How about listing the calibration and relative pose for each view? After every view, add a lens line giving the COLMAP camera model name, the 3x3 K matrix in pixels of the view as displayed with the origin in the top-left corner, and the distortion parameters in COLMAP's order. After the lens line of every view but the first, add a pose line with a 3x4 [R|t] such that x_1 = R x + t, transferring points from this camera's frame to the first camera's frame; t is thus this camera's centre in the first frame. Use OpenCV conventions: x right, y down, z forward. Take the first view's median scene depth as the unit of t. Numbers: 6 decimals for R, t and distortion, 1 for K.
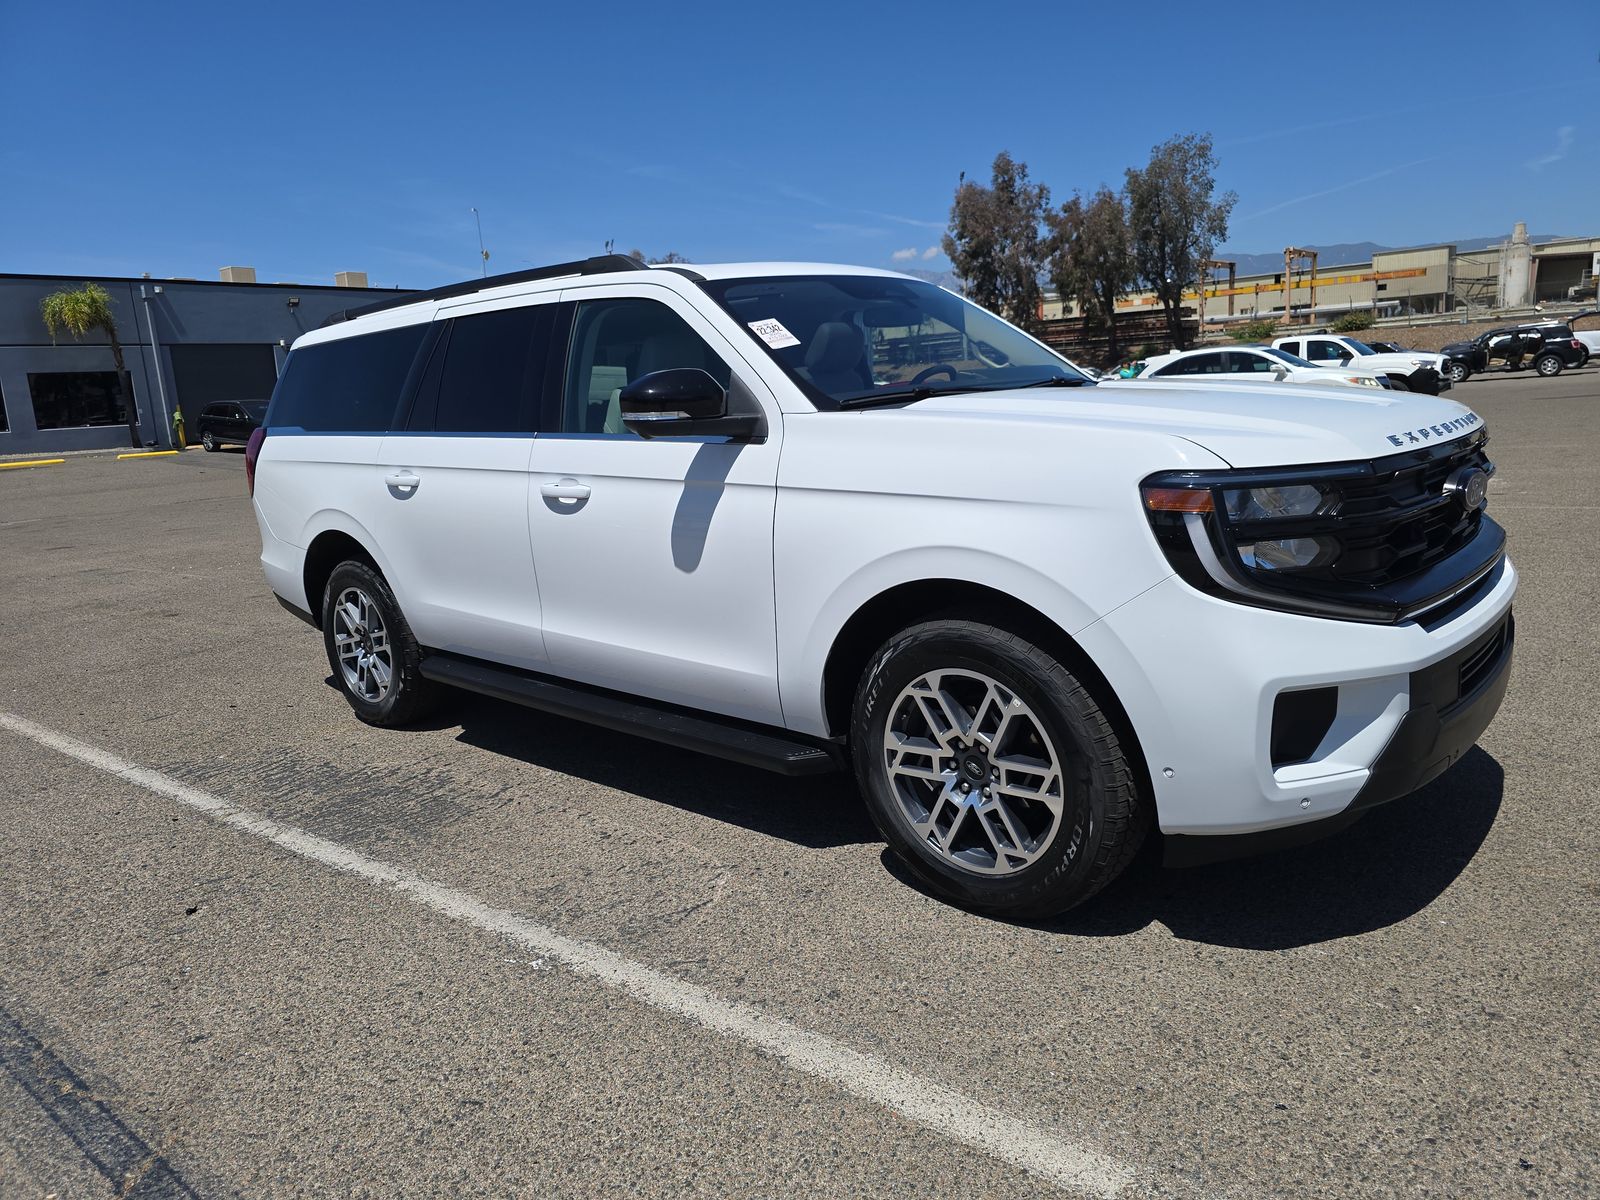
lens RADIAL K [[1077.7, 0, 800.0], [0, 1077.7, 600.0], [0, 0, 1]] dist [0.001299, 0.000795]
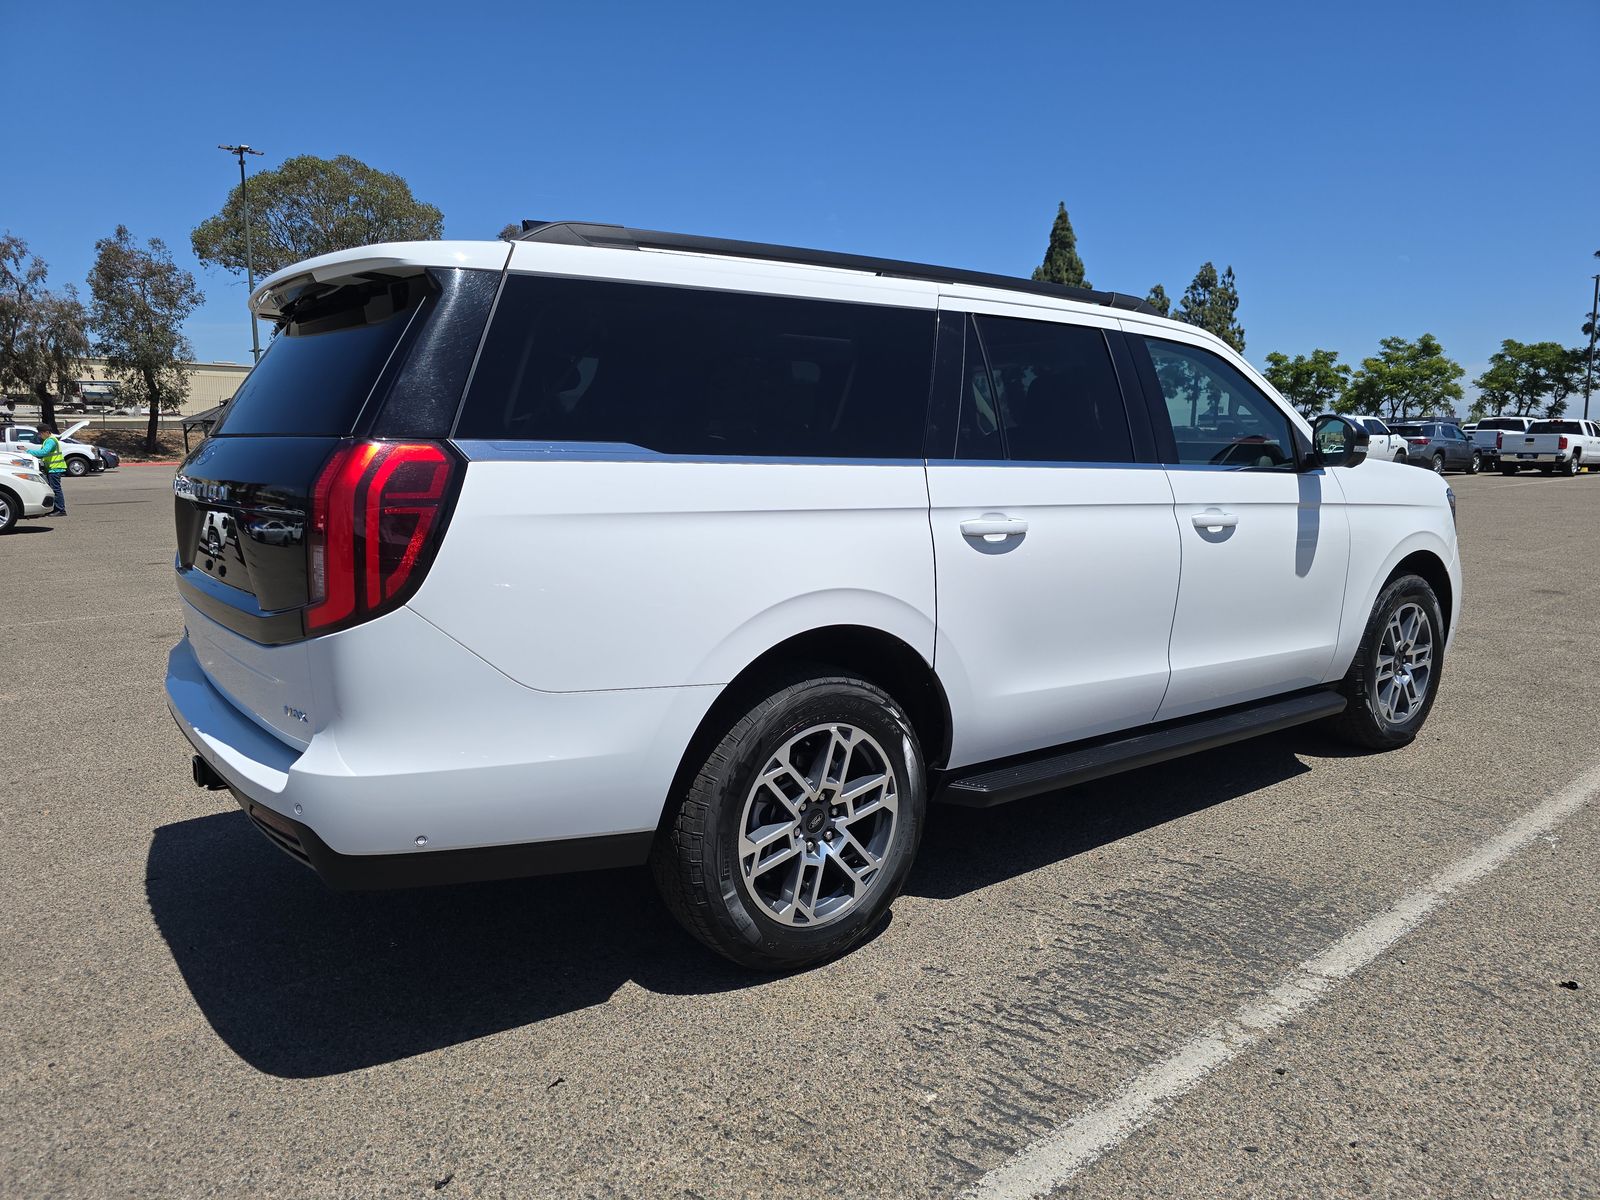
lens RADIAL K [[1077.7, 0, 800.0], [0, 1077.7, 600.0], [0, 0, 1]] dist [0.001299, 0.000795]
pose [[0.196787, -0.070066, 0.977940, -1.180373], [0.181286, 0.982845, 0.033938, -0.119892], [-0.963540, 0.170608, 0.206113, 1.073081]]
